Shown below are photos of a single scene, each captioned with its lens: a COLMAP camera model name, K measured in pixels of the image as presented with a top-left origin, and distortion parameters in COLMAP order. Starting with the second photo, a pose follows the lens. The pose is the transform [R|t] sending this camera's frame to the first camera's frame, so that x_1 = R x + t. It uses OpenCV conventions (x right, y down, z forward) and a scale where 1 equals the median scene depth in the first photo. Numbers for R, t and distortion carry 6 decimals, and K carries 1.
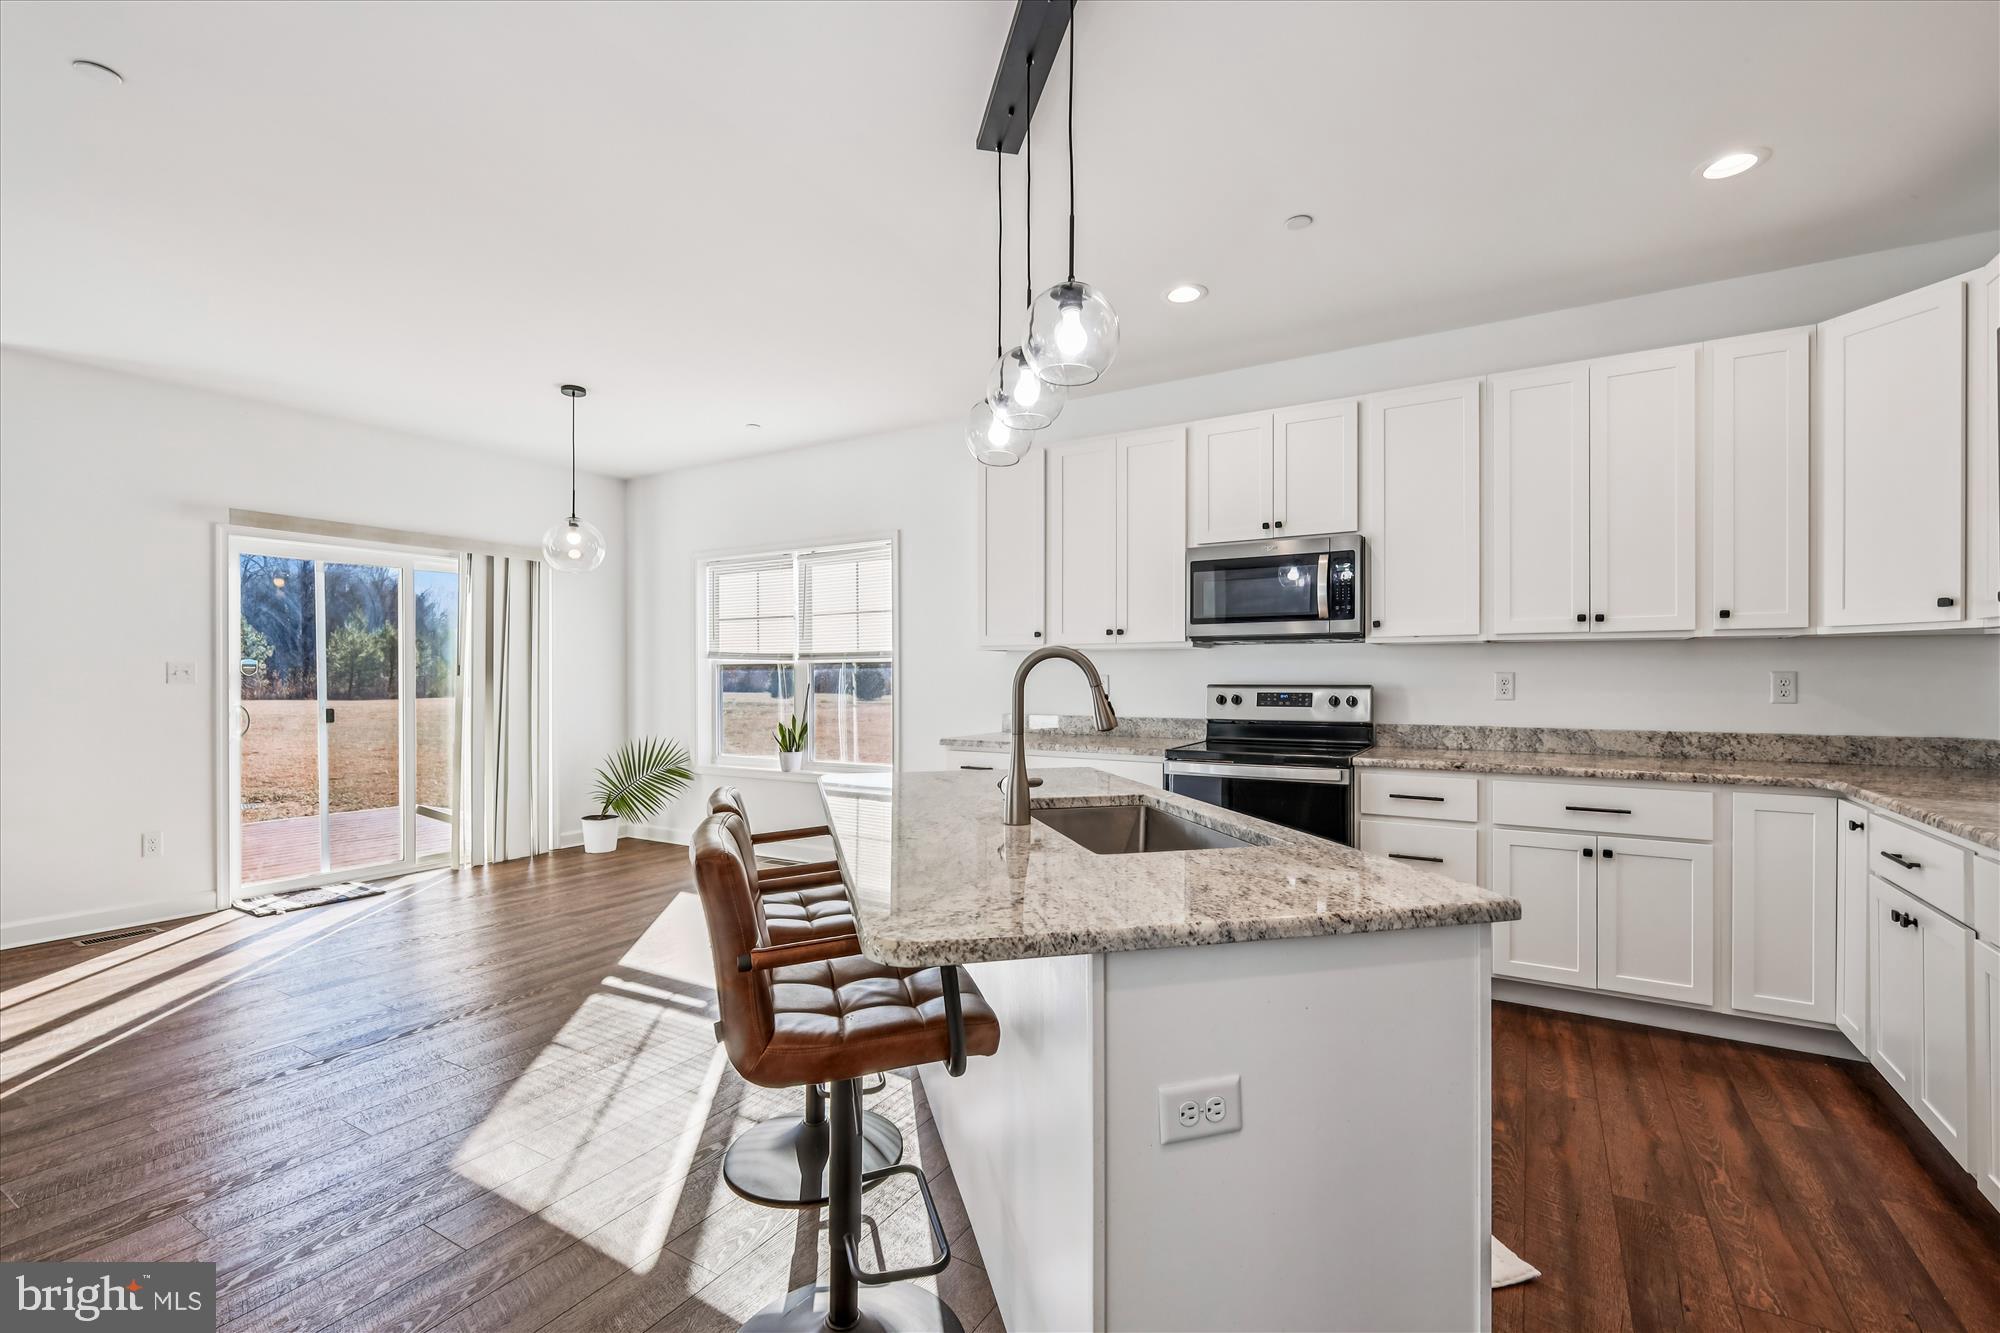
lens RADIAL K [[880.7, 0, 1004.4], [0, 880.7, 671.9], [0, 0, 1]] dist [0.009875, -0.000385]
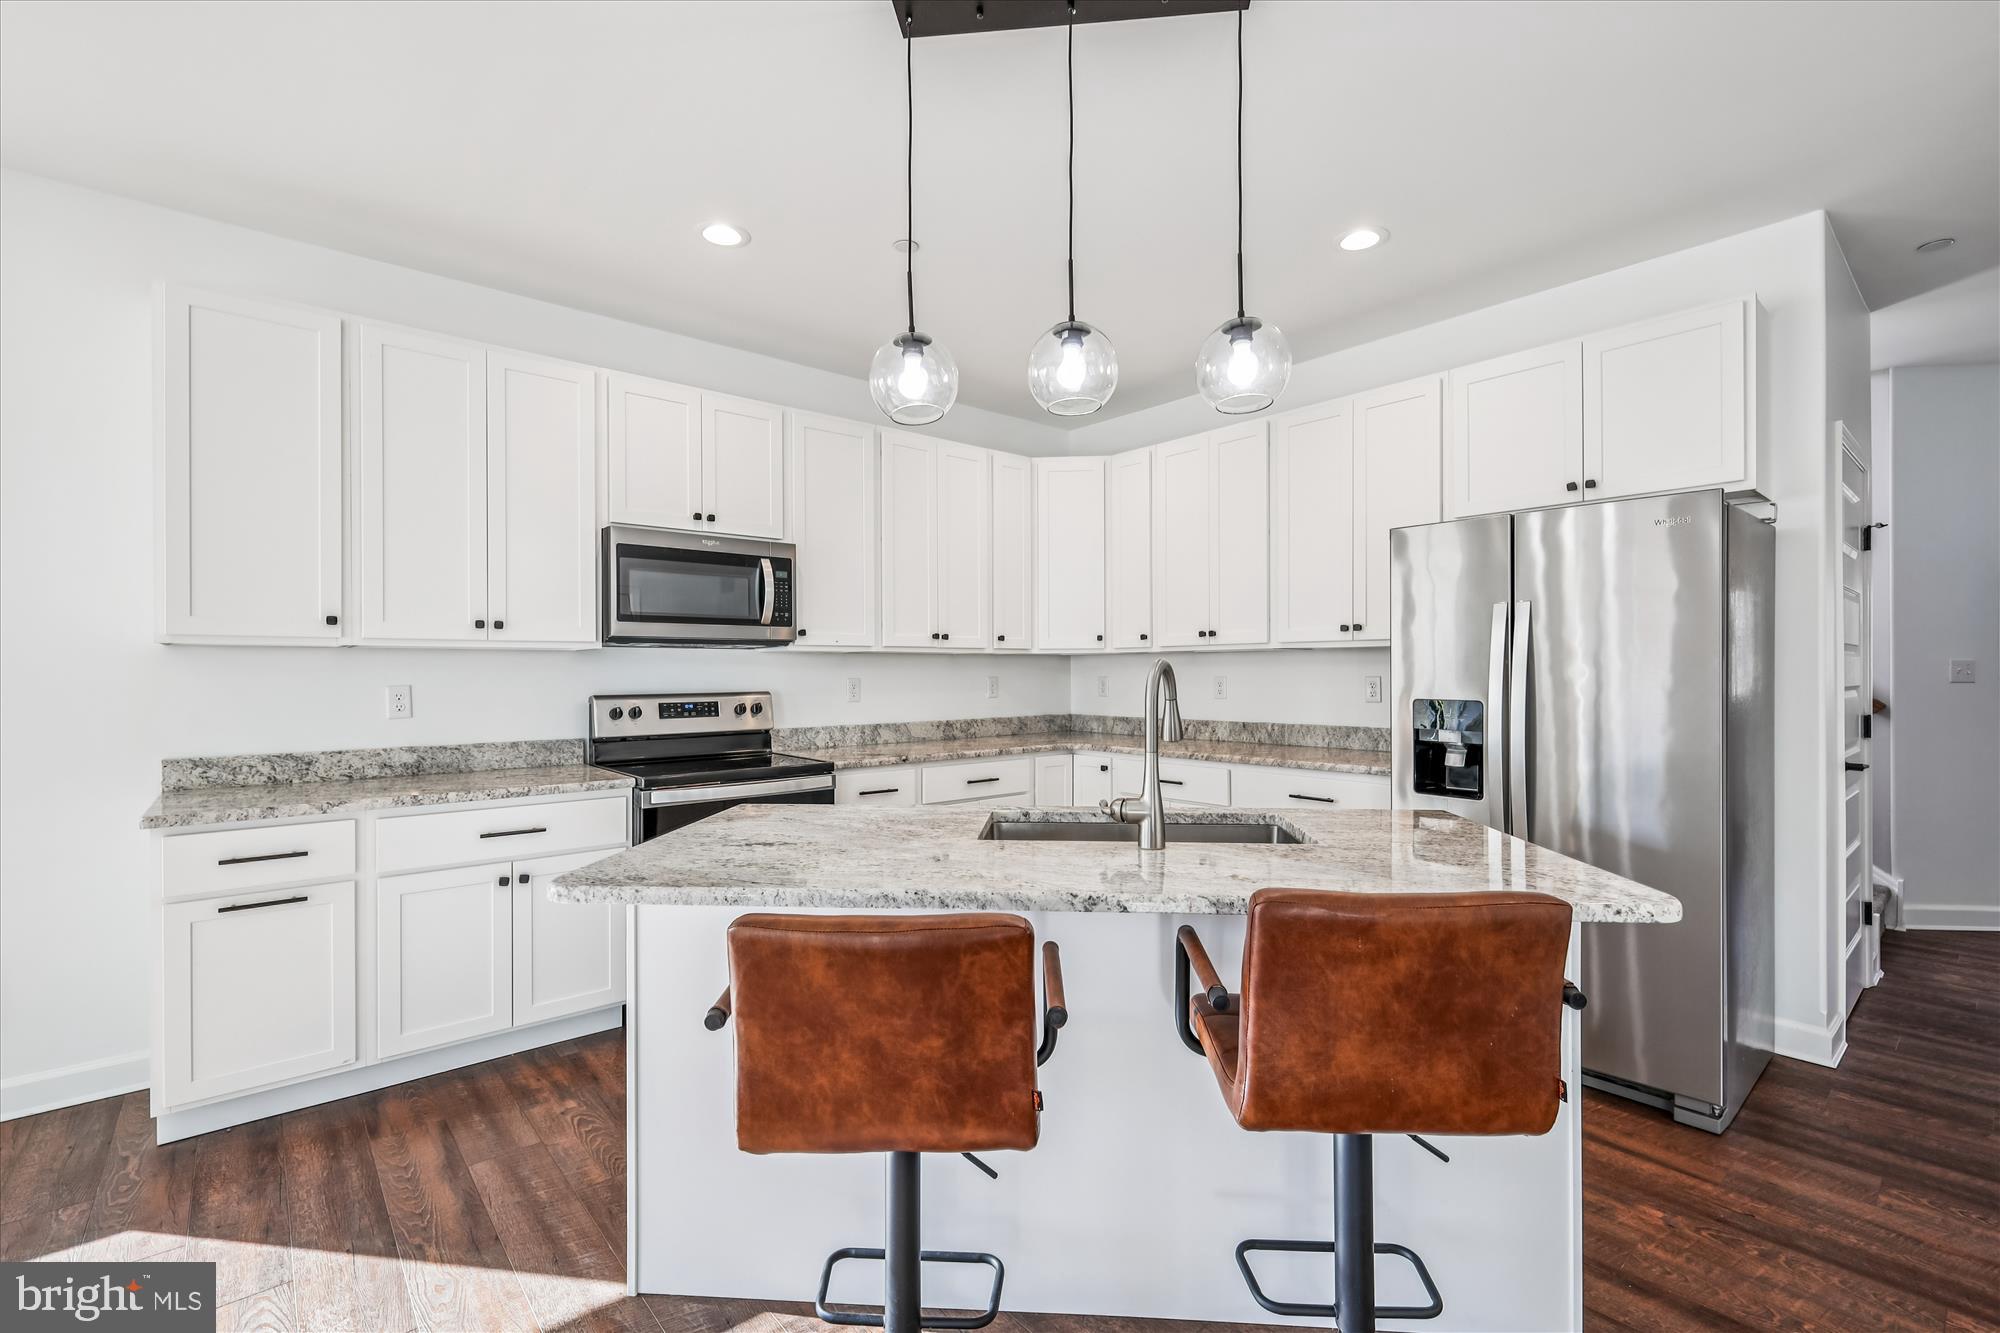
lens RADIAL K [[880.7, 0, 1004.4], [0, 880.7, 671.9], [0, 0, 1]] dist [0.009875, -0.000385]
pose [[0.314148, -0.001137, 0.949373, -0.387215], [0.002102, 0.999998, 0.000502, -0.006530], [-0.949372, 0.001838, 0.314150, 0.356803]]
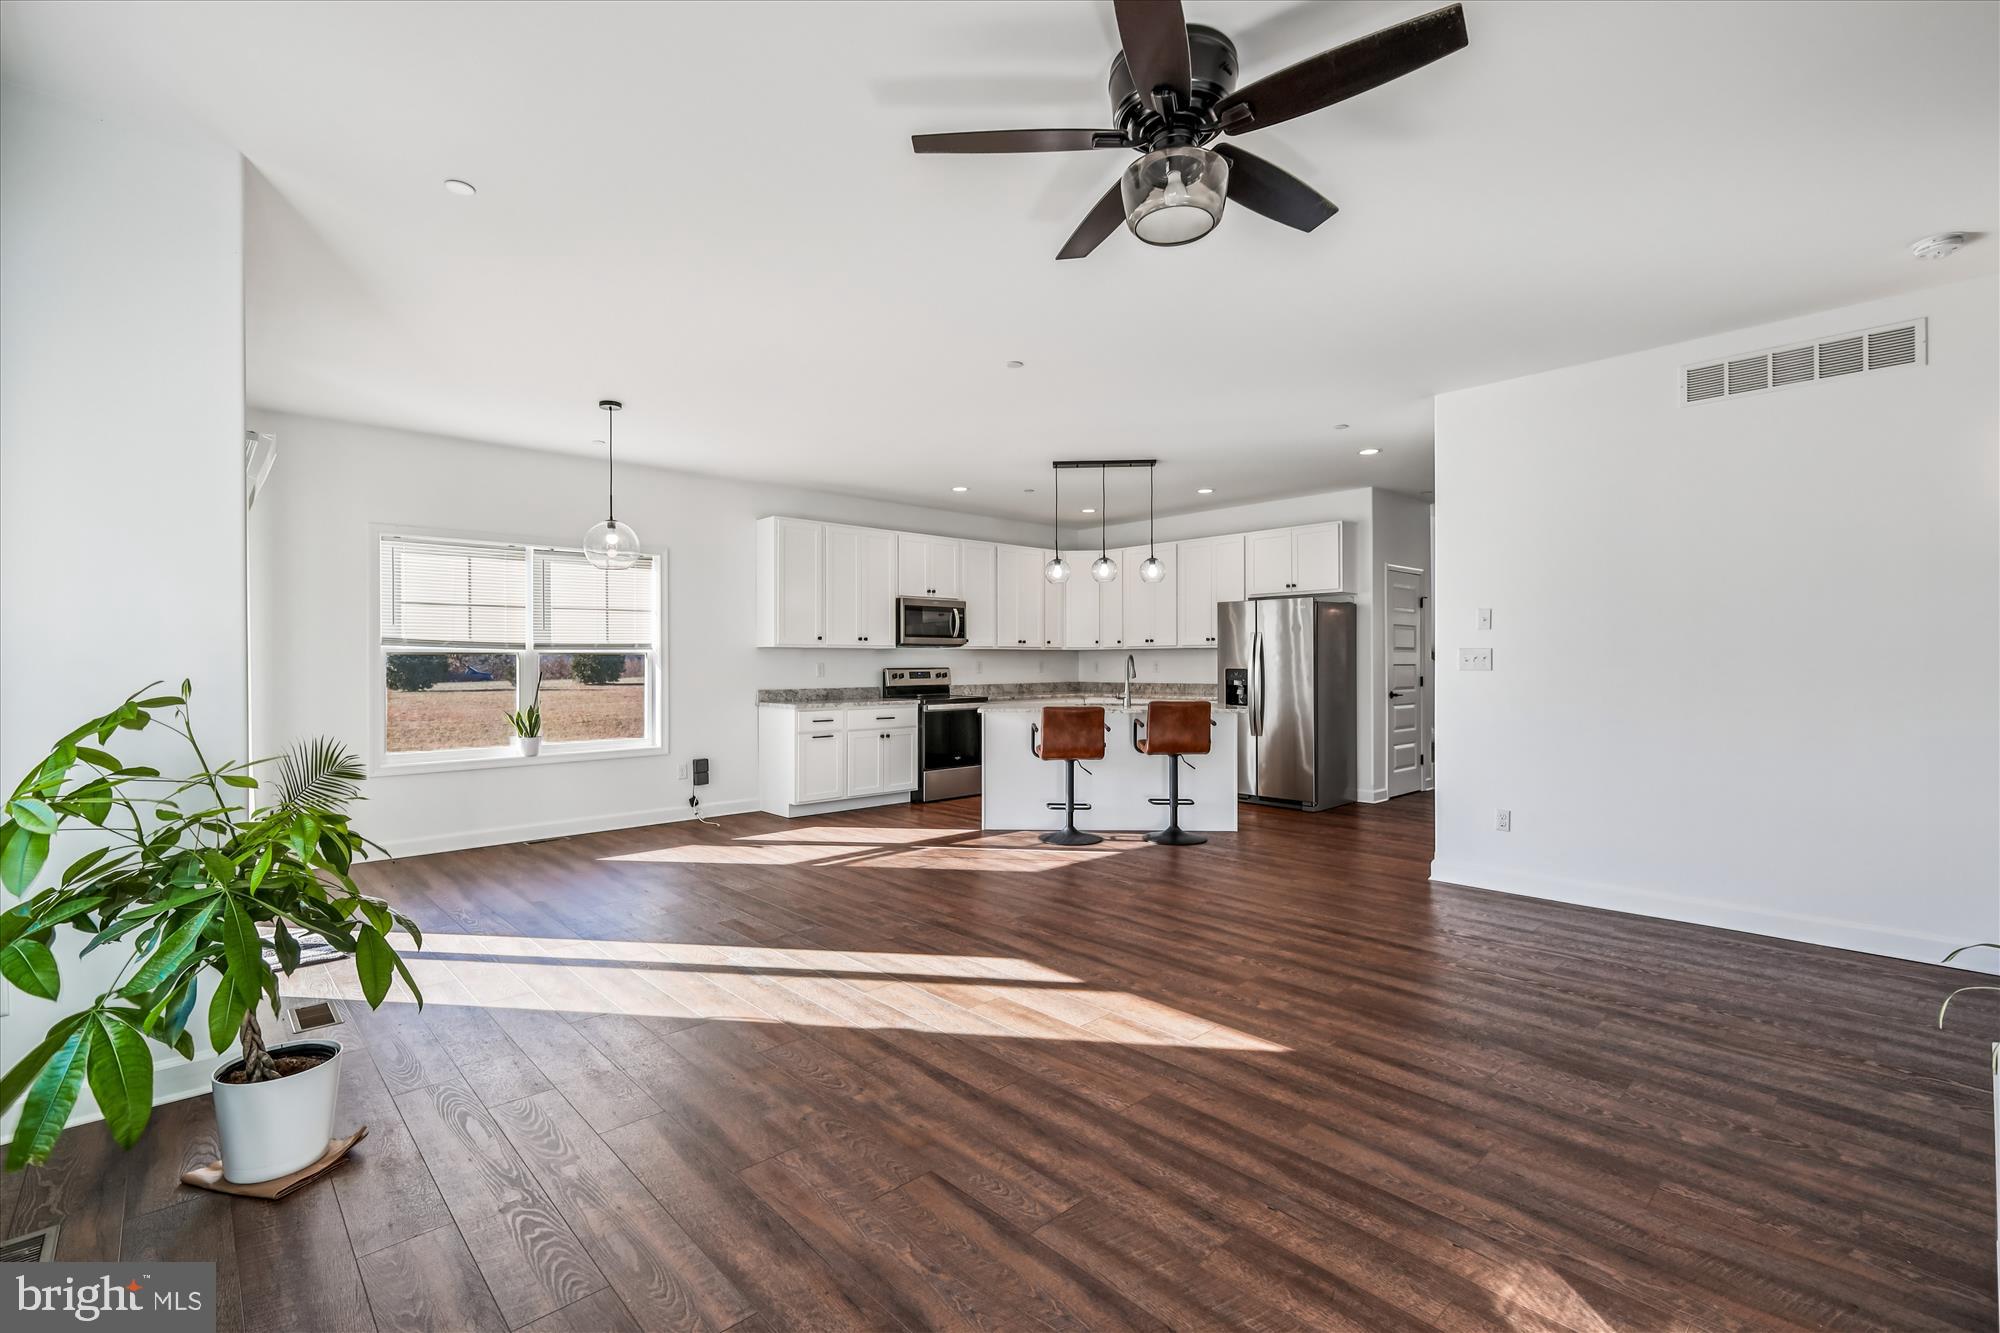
lens RADIAL K [[880.7, 0, 1004.4], [0, 880.7, 671.9], [0, 0, 1]] dist [0.009875, -0.000385]
pose [[0.273967, -0.007860, 0.961707, -1.393866], [0.000639, 0.999968, 0.007991, 0.006592], [-0.961739, -0.001575, 0.273964, 0.221017]]
